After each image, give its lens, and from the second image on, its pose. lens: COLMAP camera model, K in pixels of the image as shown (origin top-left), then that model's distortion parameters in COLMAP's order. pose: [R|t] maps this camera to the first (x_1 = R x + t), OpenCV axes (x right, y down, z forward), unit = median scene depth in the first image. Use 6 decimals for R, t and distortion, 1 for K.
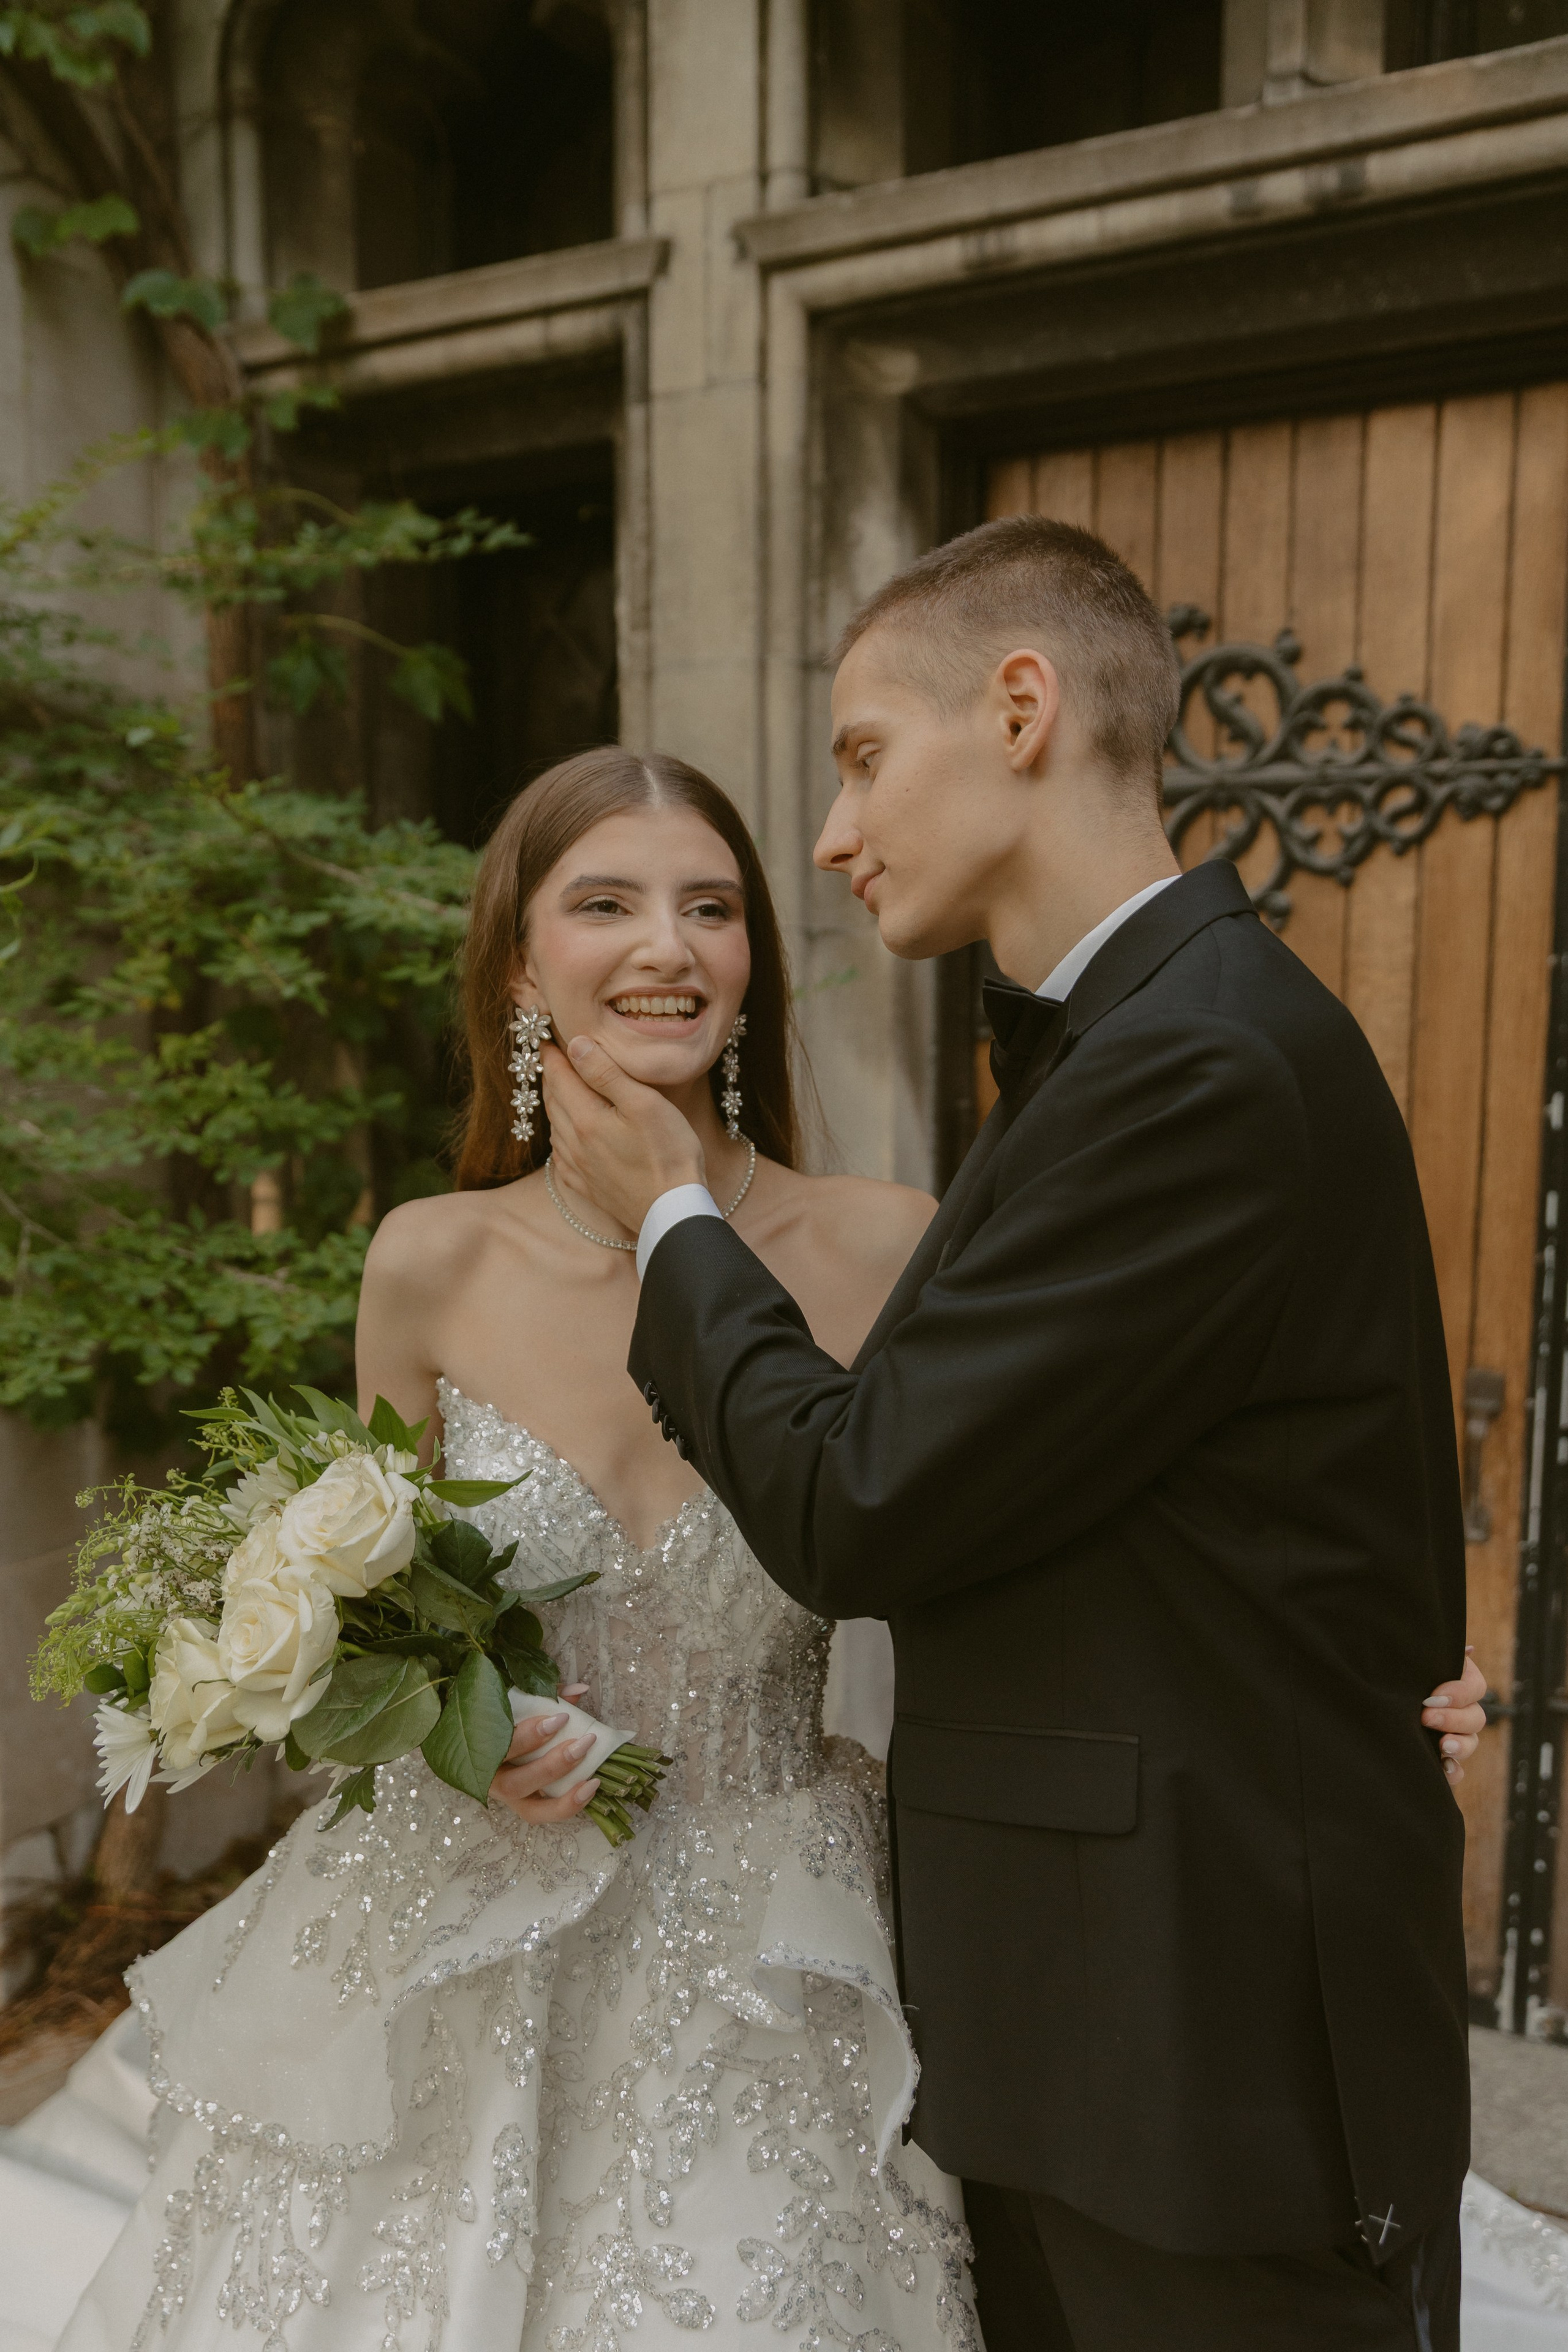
lens RADIAL K [[1990.1, 0, 769.3], [0, 1990.1, 1191.0], [0, 0, 1]] dist [0.002041, -0.002455]
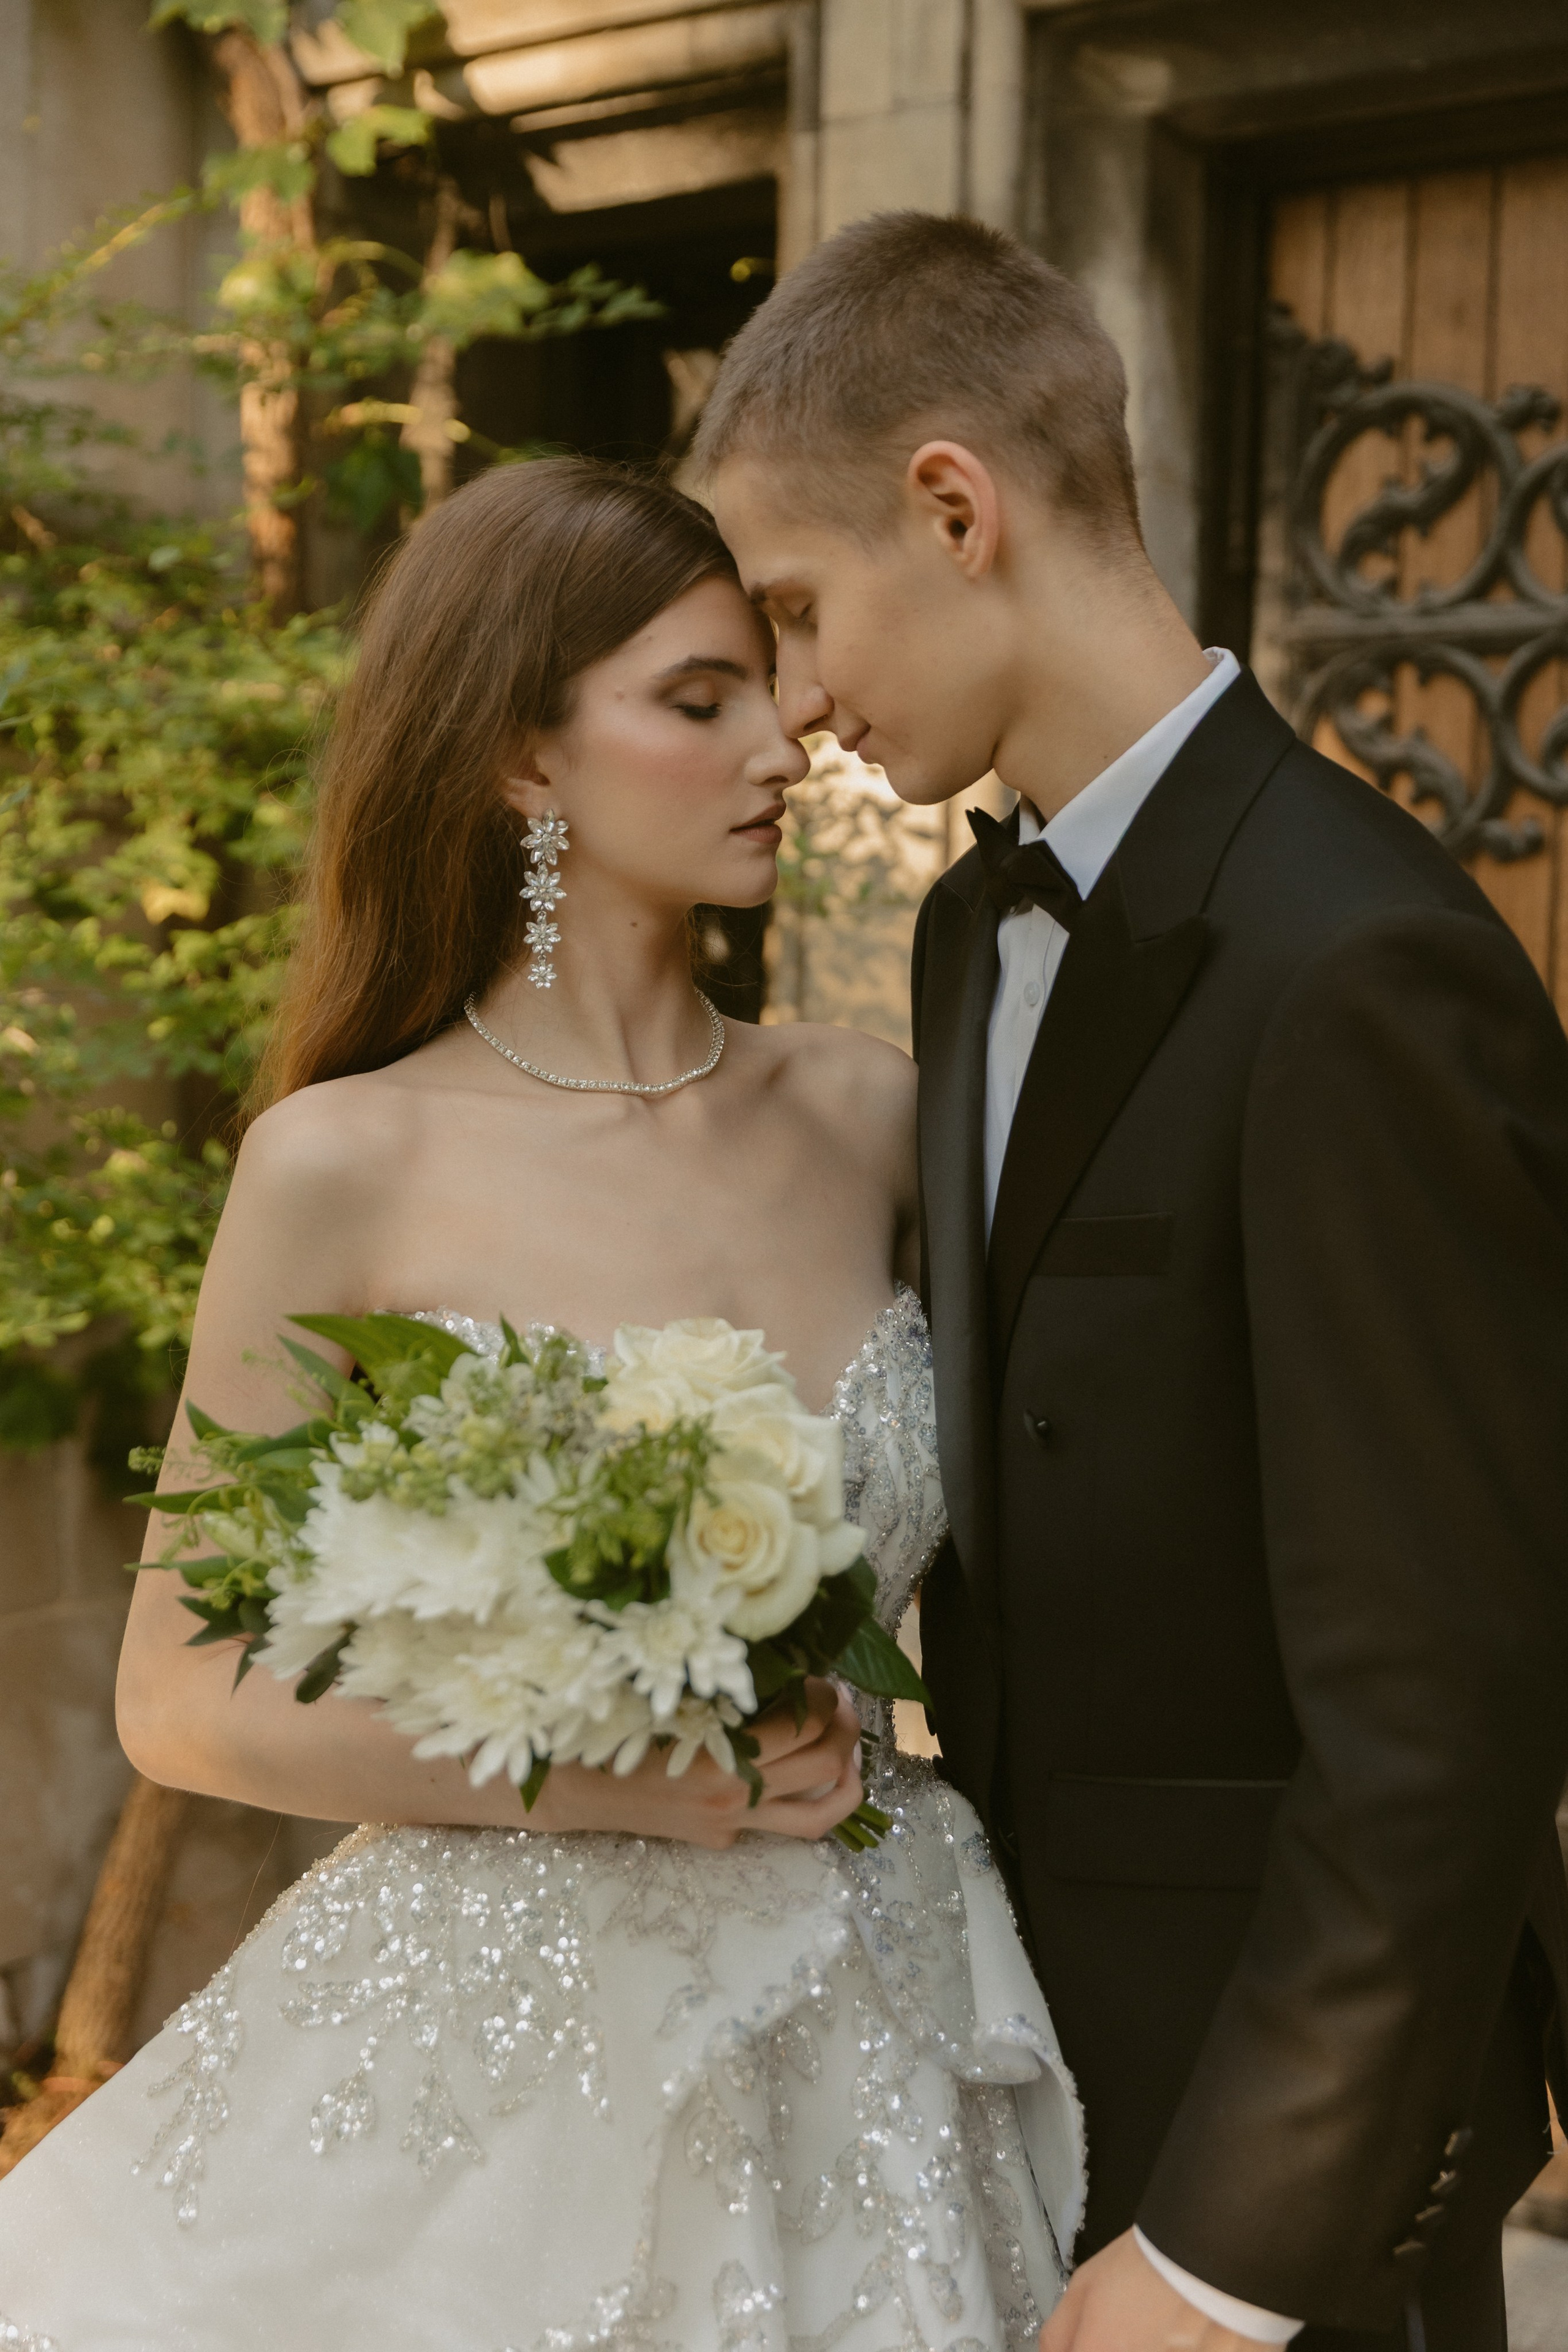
lens RADIAL K [[3189.0, 0, 794.4], [0, 3189.0, 1174.9], [0, 0, 1]] dist [0.032279, 0.000000]
pose [[0.994350, 0.020011, -0.104249, 0.068003], [-0.024123, 0.998974, -0.038329, 0.055901], [0.103375, 0.040628, 0.993812, -0.217936]]
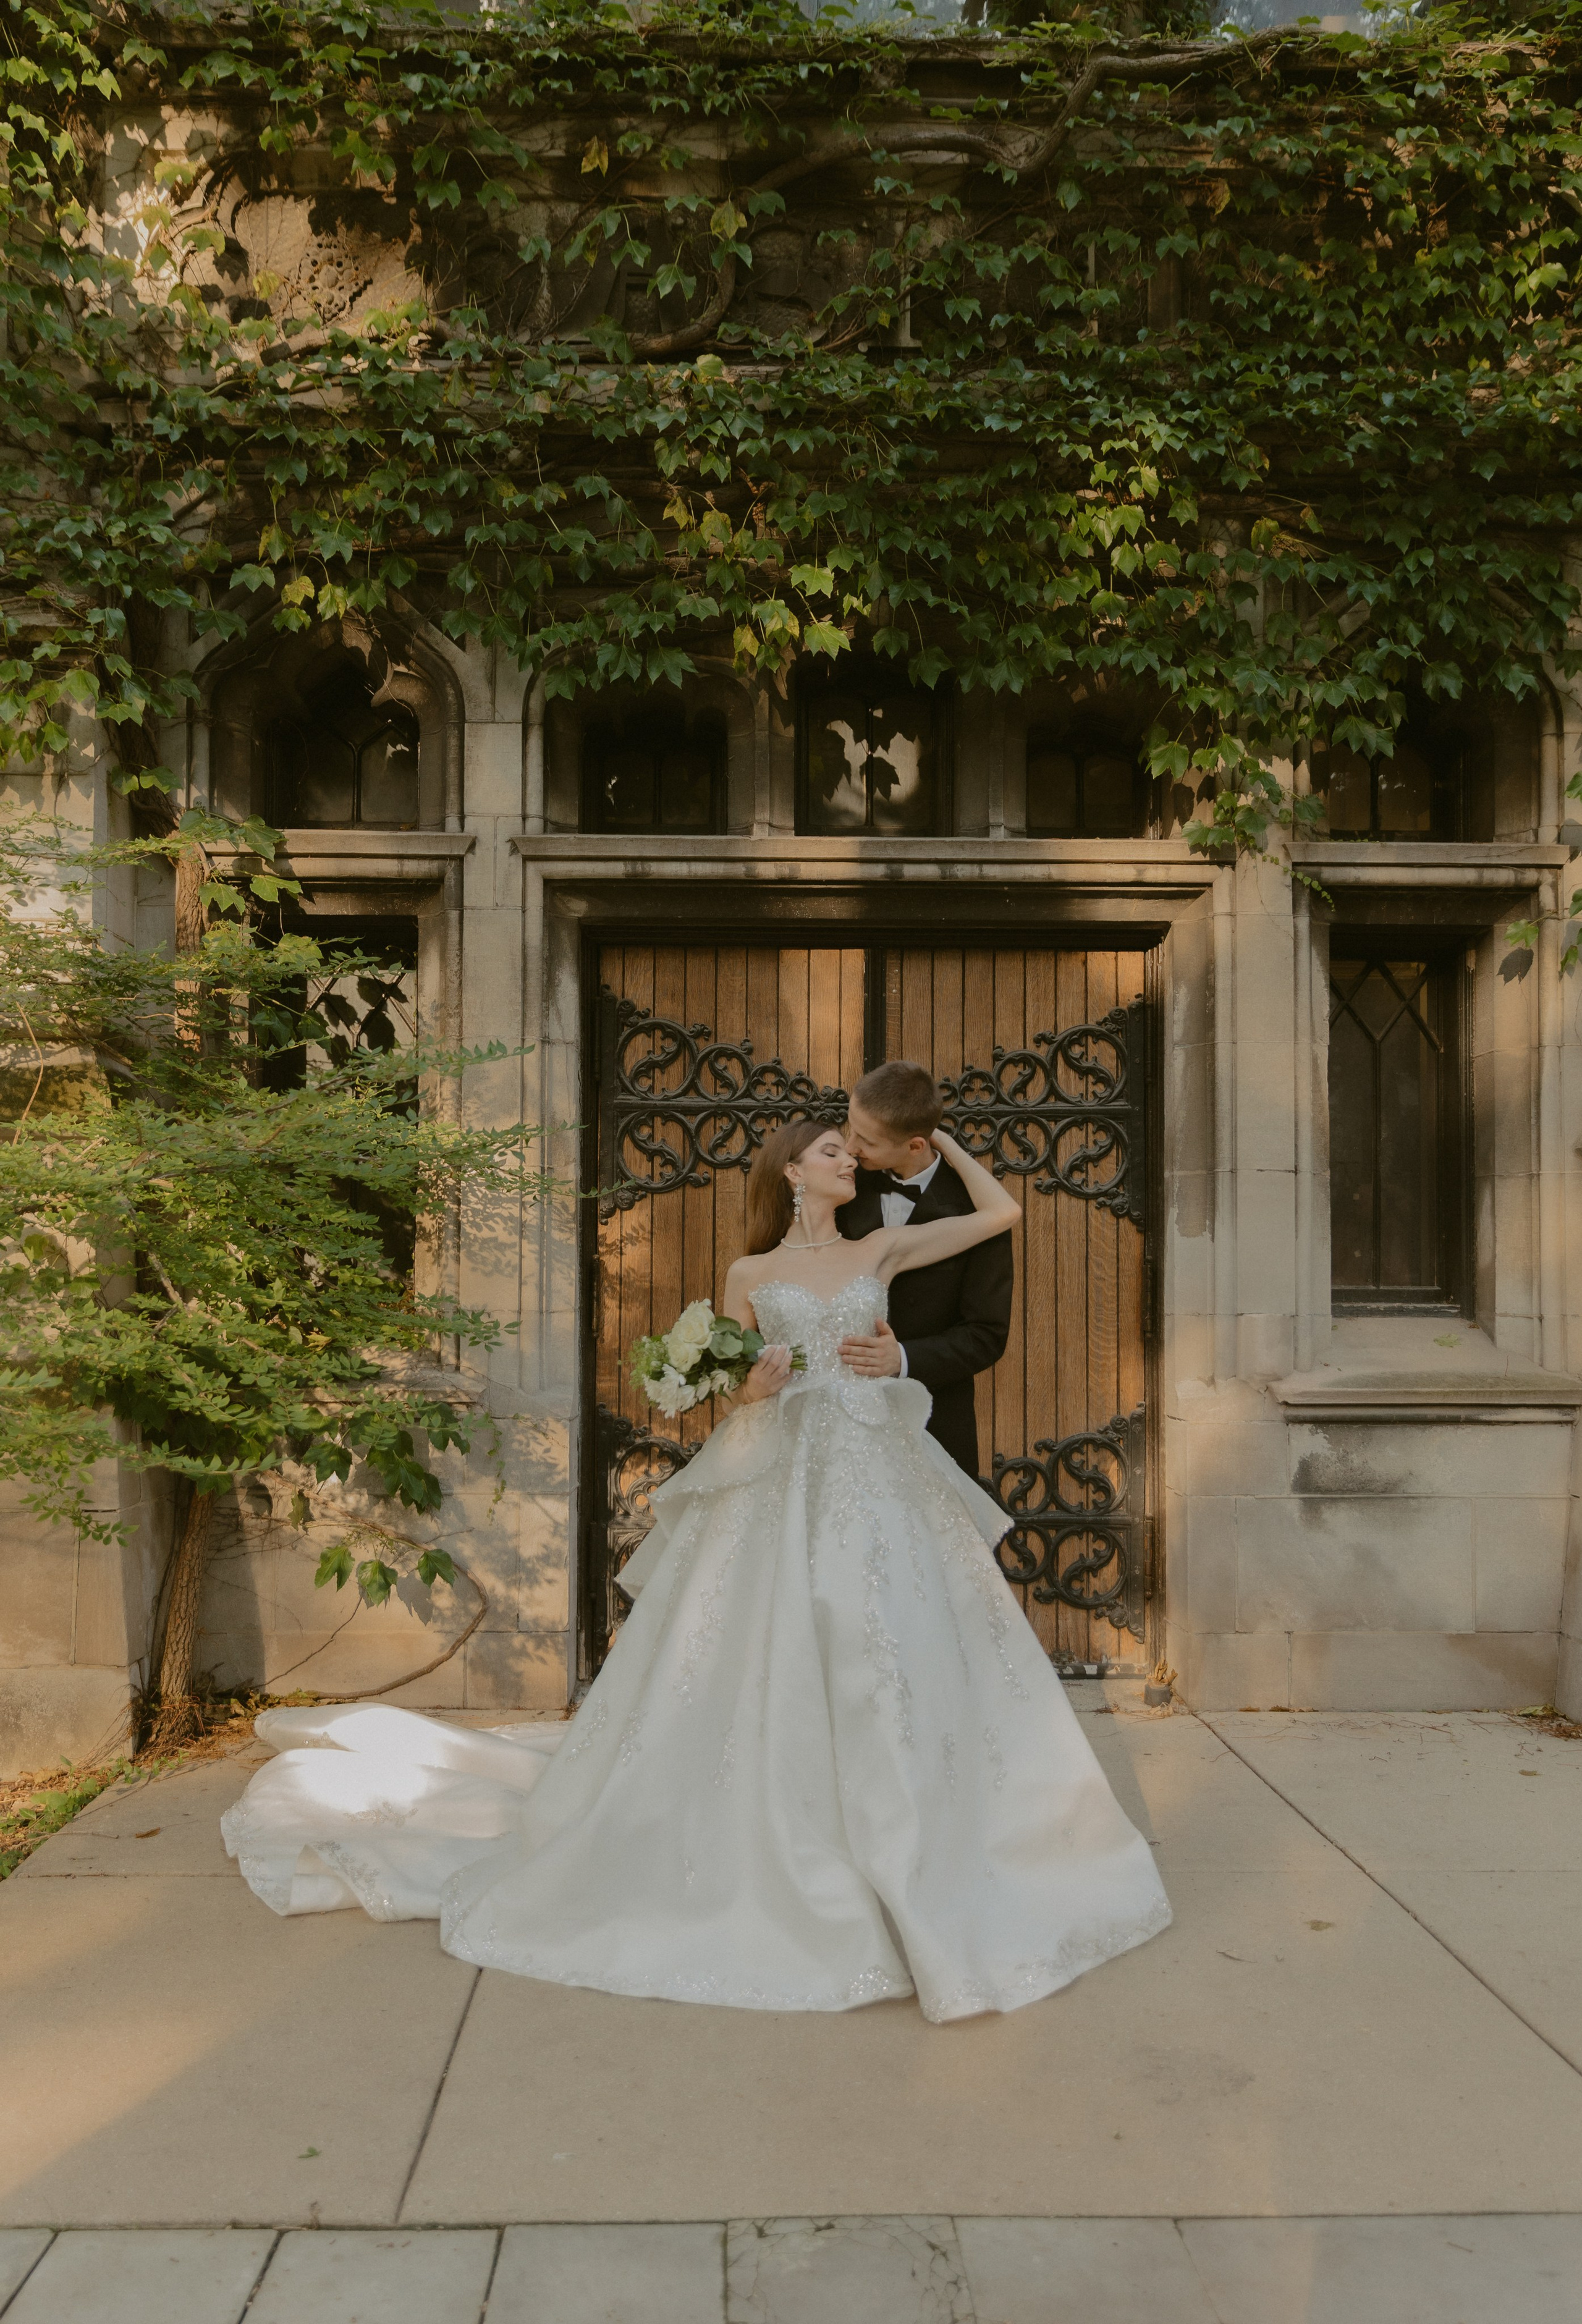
lens RADIAL K [[2067.7, 0, 787.6], [0, 2067.7, 1159.8], [0, 0, 1]] dist [-0.009797, -0.000665]
pose [[0.861540, 0.027038, 0.506970, -0.865869], [0.046806, 0.990098, -0.132347, 0.159180], [-0.505528, 0.137752, 0.851743, -0.970839]]
